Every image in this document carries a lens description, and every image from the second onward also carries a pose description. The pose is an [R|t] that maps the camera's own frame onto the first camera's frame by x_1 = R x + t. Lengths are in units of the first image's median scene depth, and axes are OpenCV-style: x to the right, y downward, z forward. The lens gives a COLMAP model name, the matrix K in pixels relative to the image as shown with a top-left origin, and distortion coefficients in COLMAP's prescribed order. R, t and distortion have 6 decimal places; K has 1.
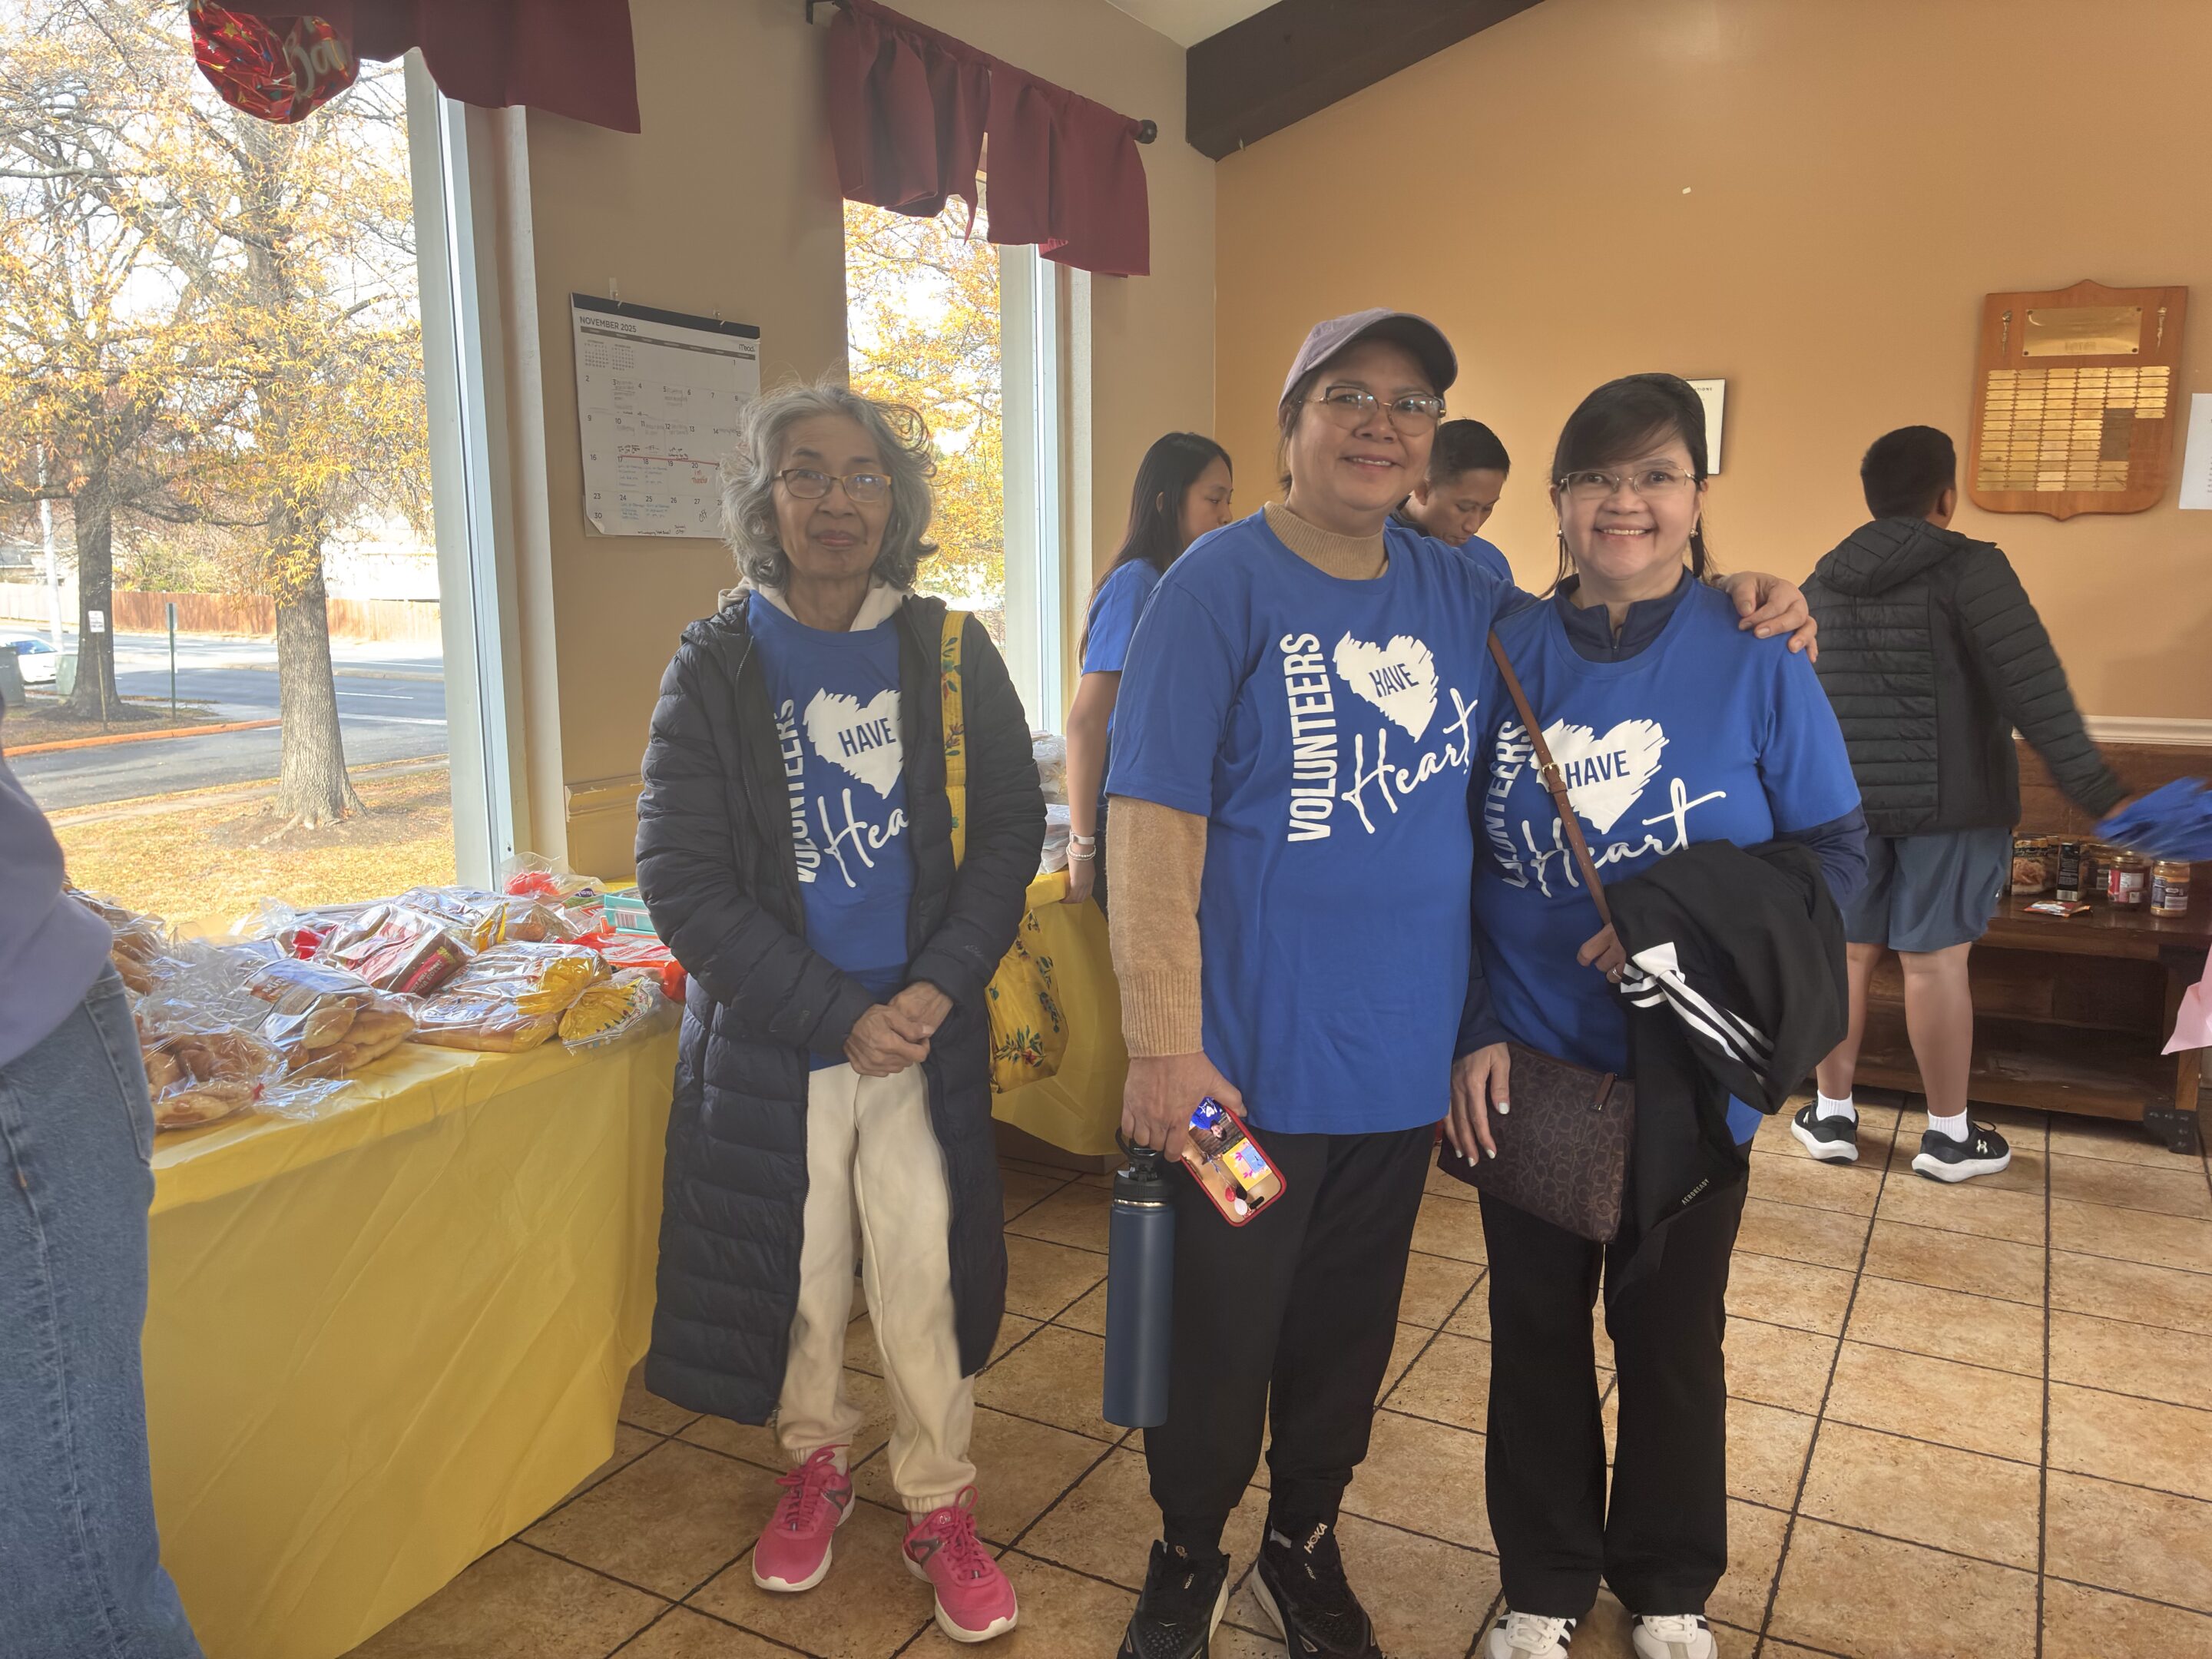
lens RADIAL K [[1675.2, 0, 1108.0], [0, 1675.2, 821.7], [0, 0, 1]] dist [0.026816, -0.029009]
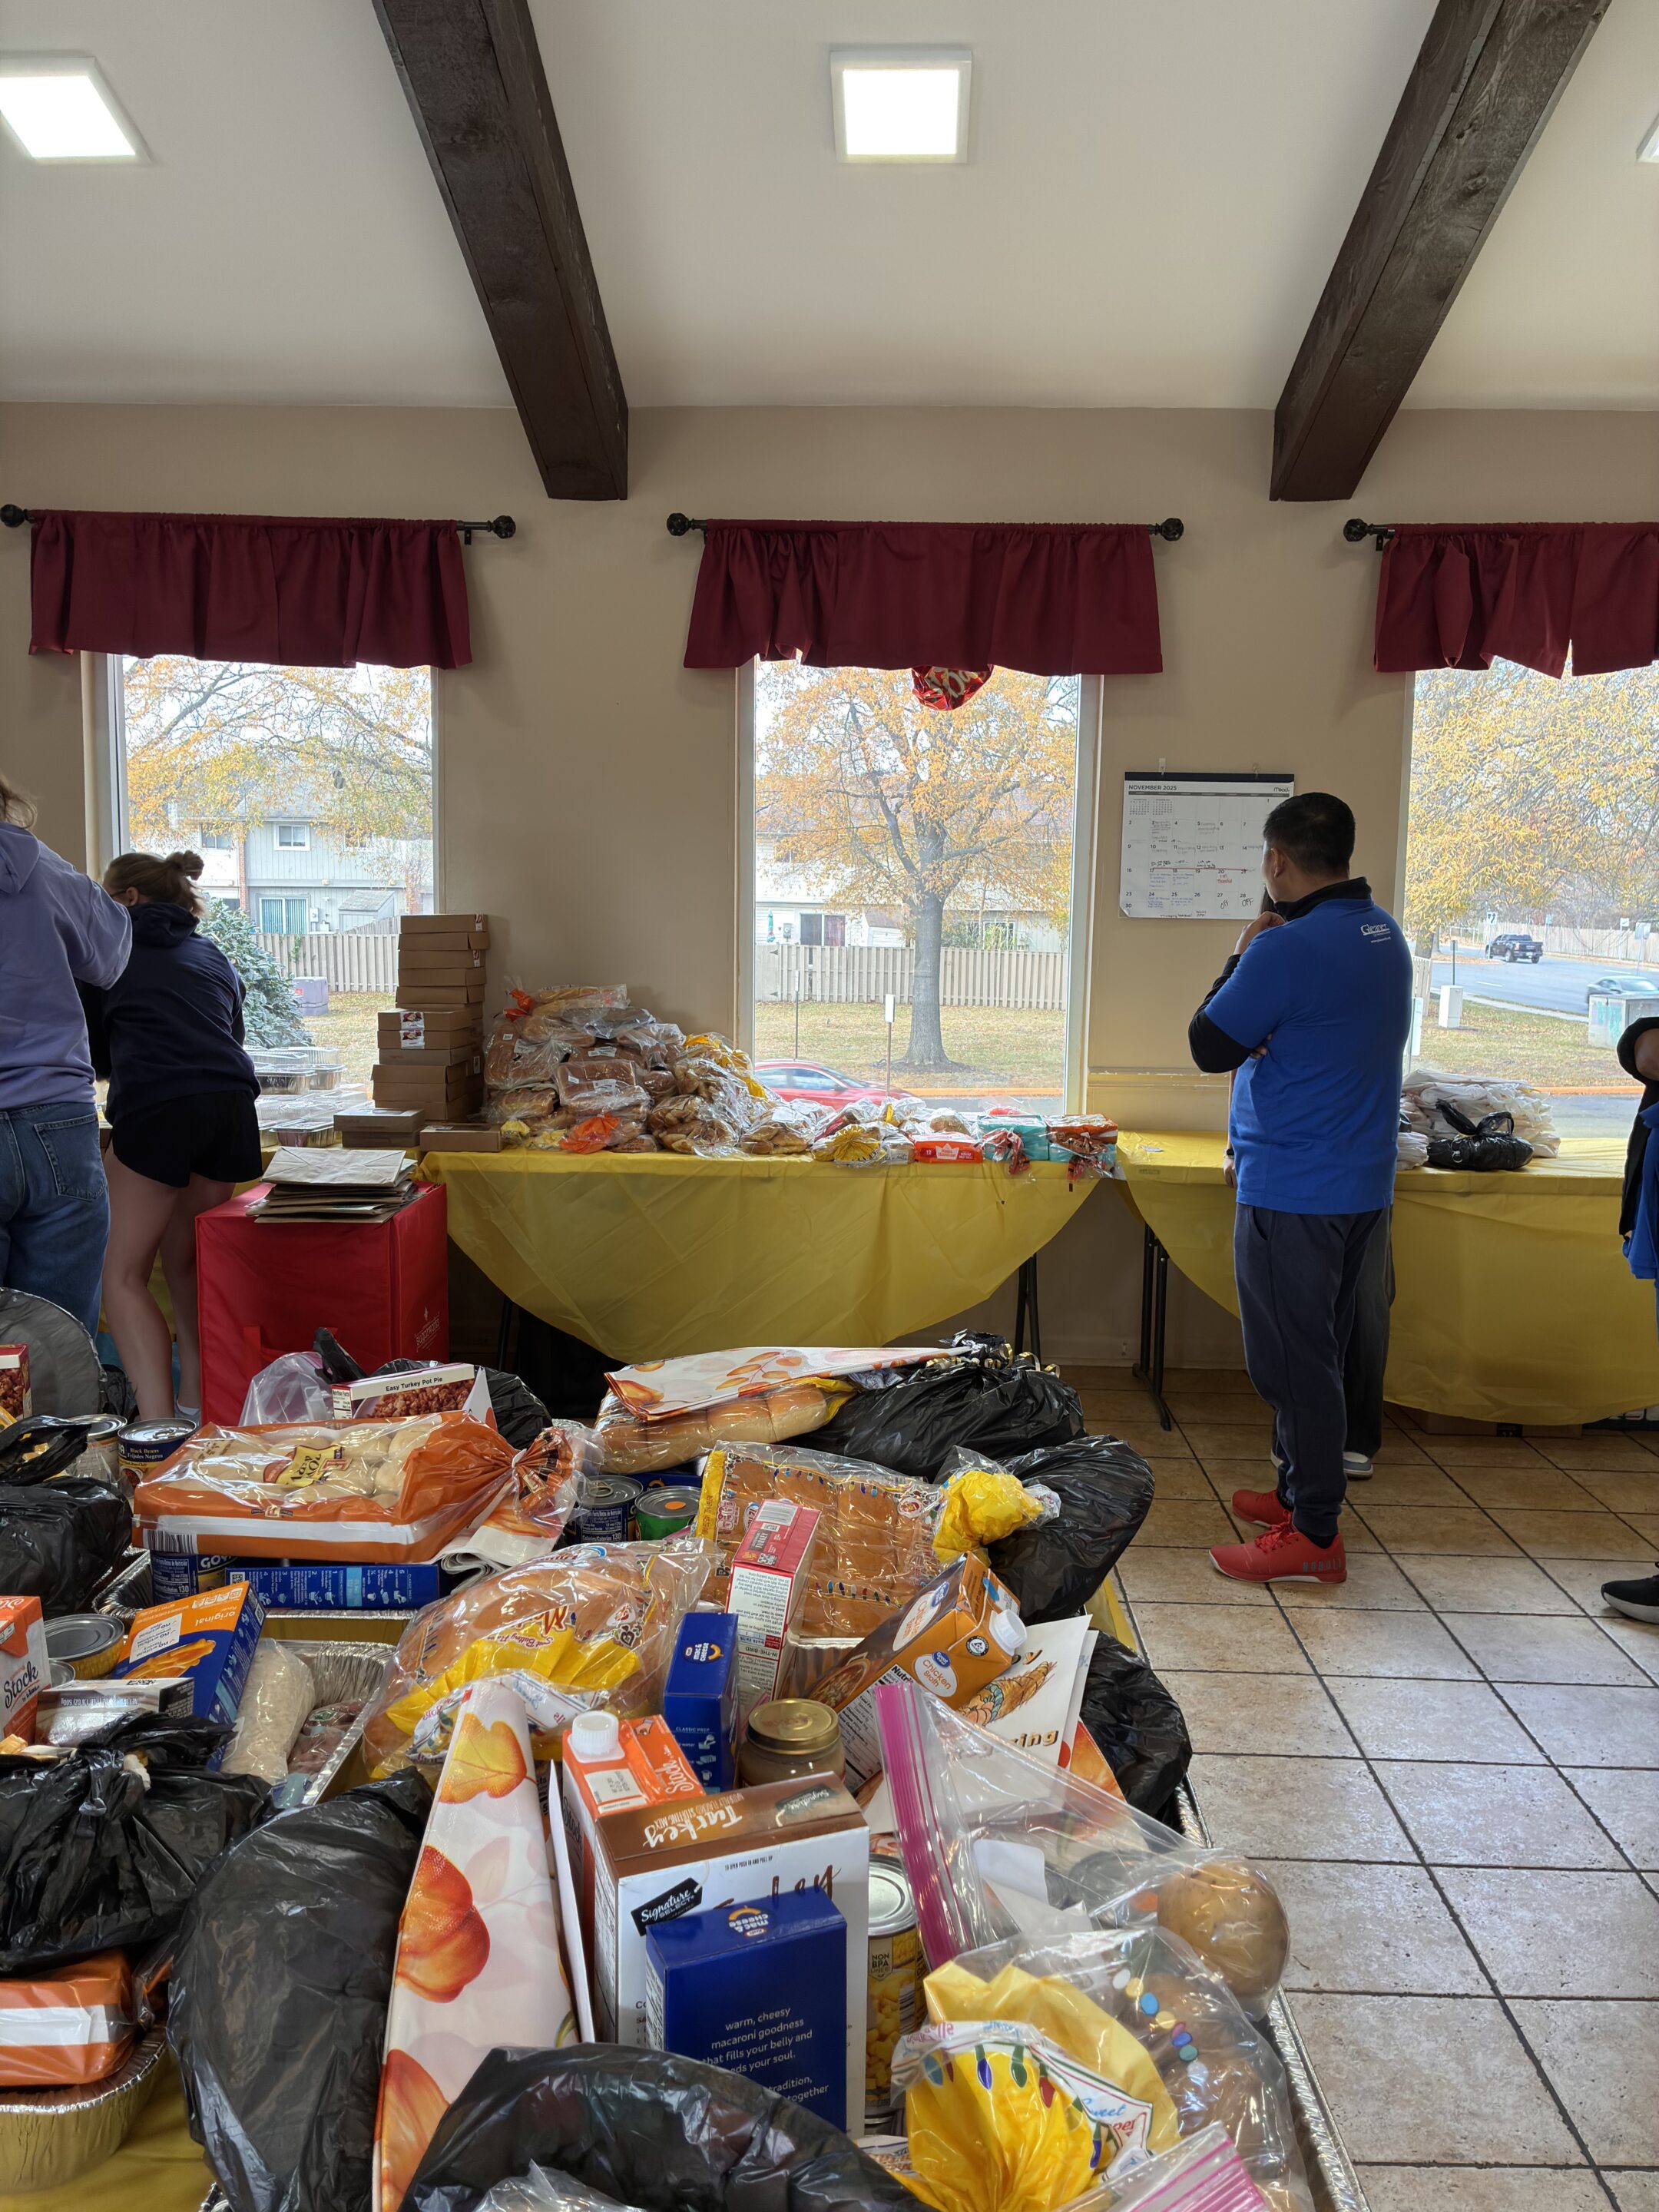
lens RADIAL K [[1675.2, 0, 842.1], [0, 1675.2, 1106.7], [0, 0, 1]] dist [0.026816, -0.029009]
pose [[0.463592, 0.107010, -0.879563, 0.866475], [-0.152752, 0.987470, 0.039627, -0.010464], [0.872783, 0.115984, 0.474129, 0.011448]]
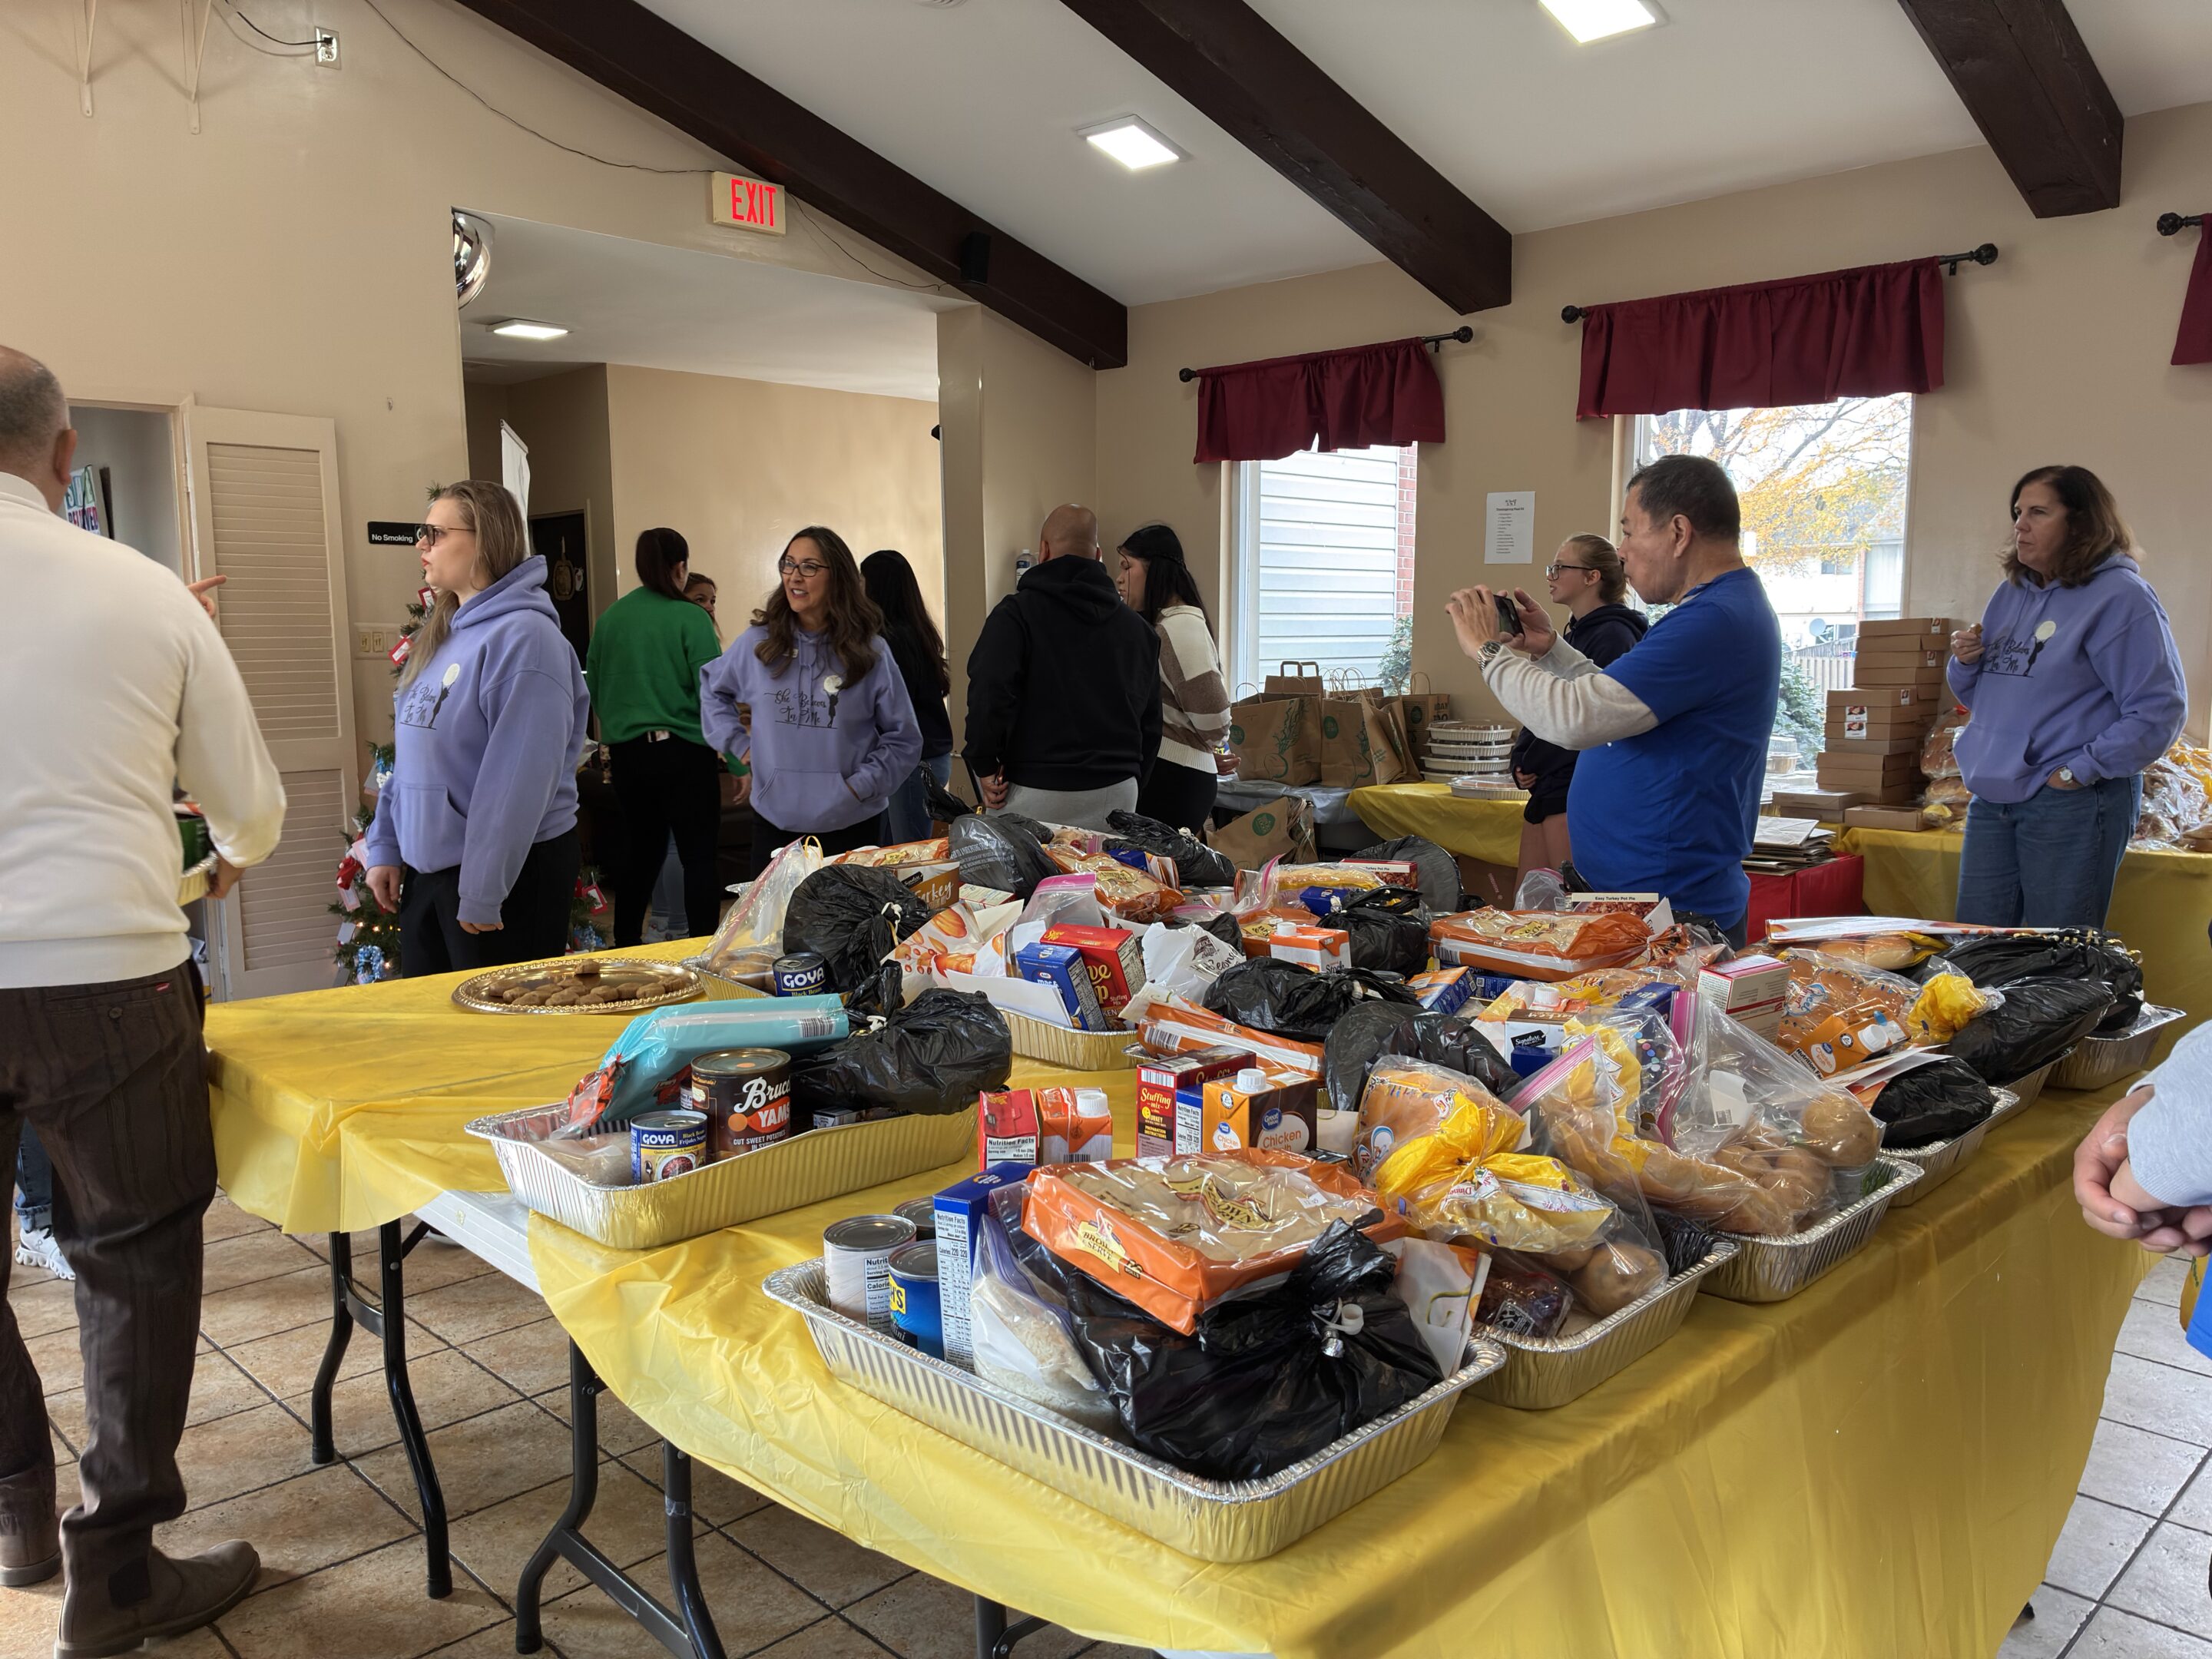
lens RADIAL K [[1675.2, 0, 1130.7], [0, 1675.2, 822.3], [0, 0, 1]] dist [0.026816, -0.029009]
pose [[-0.265905, 0.107045, -0.958038, 1.138041], [-0.146429, 0.977799, 0.149895, -0.008298], [0.952813, 0.180142, -0.244327, 0.103586]]
